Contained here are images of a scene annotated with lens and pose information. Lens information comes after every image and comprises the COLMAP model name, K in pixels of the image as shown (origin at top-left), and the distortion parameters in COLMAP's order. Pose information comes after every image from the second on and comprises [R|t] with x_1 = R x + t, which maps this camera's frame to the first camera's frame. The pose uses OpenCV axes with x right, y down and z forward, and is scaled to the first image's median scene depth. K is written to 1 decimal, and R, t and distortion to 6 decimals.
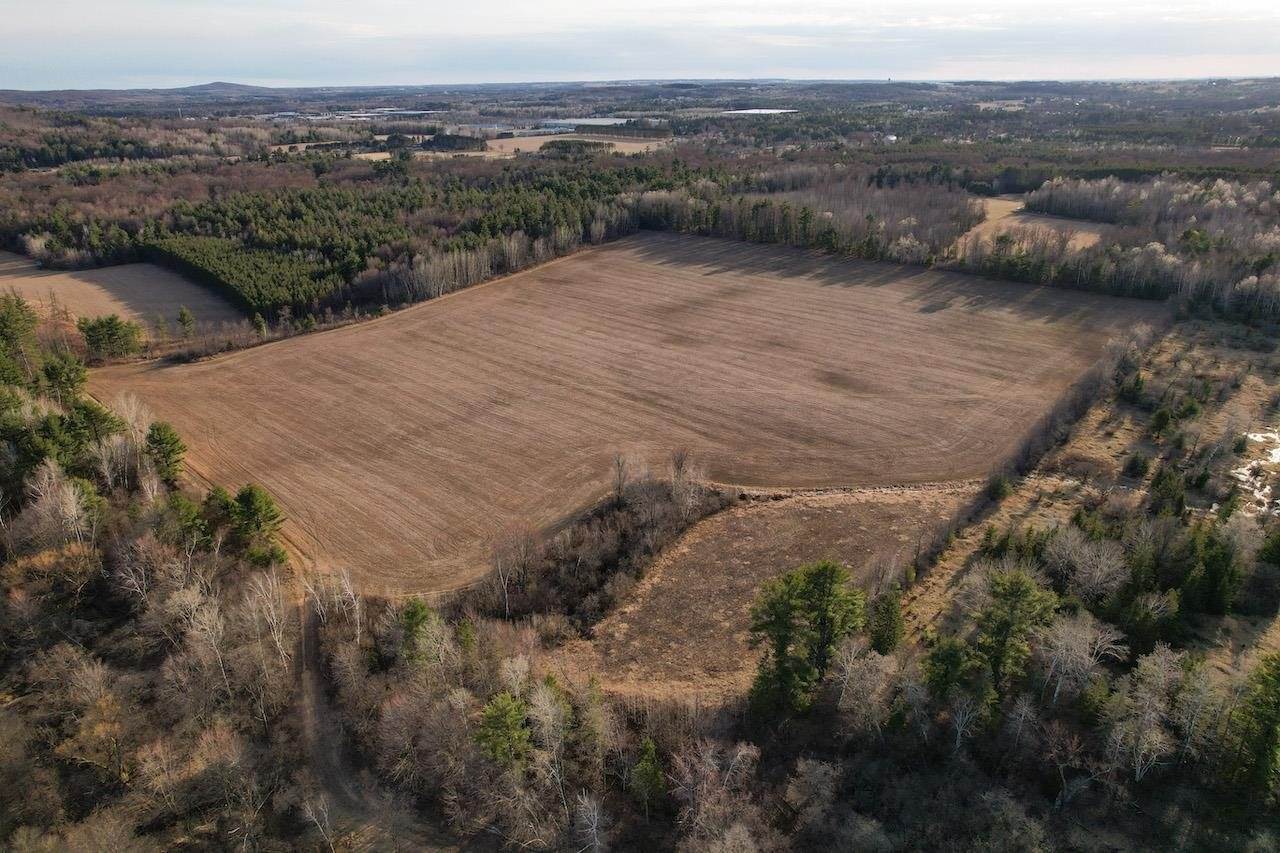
lens RADIAL K [[823.2, 0, 638.8], [0, 823.2, 424.6], [0, 0, 1]] dist [-0.077187, 0.072266]
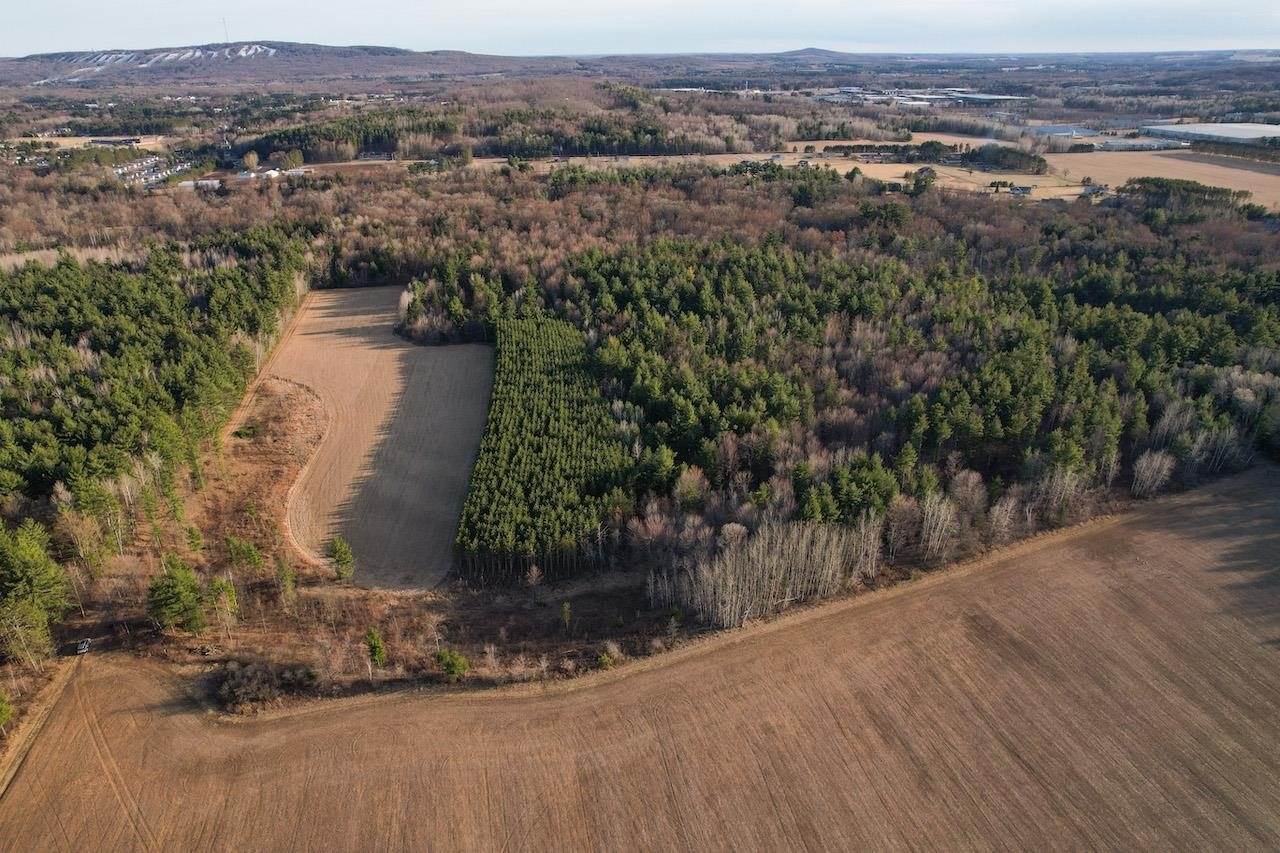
lens RADIAL K [[823.2, 0, 630.5], [0, 823.2, 426.6], [0, 0, 1]] dist [-0.077187, 0.072266]
pose [[0.792595, 0.259967, -0.551553, -0.046978], [-0.238328, 0.964681, 0.112206, -0.304408], [0.561243, 0.042517, 0.826558, 0.513025]]
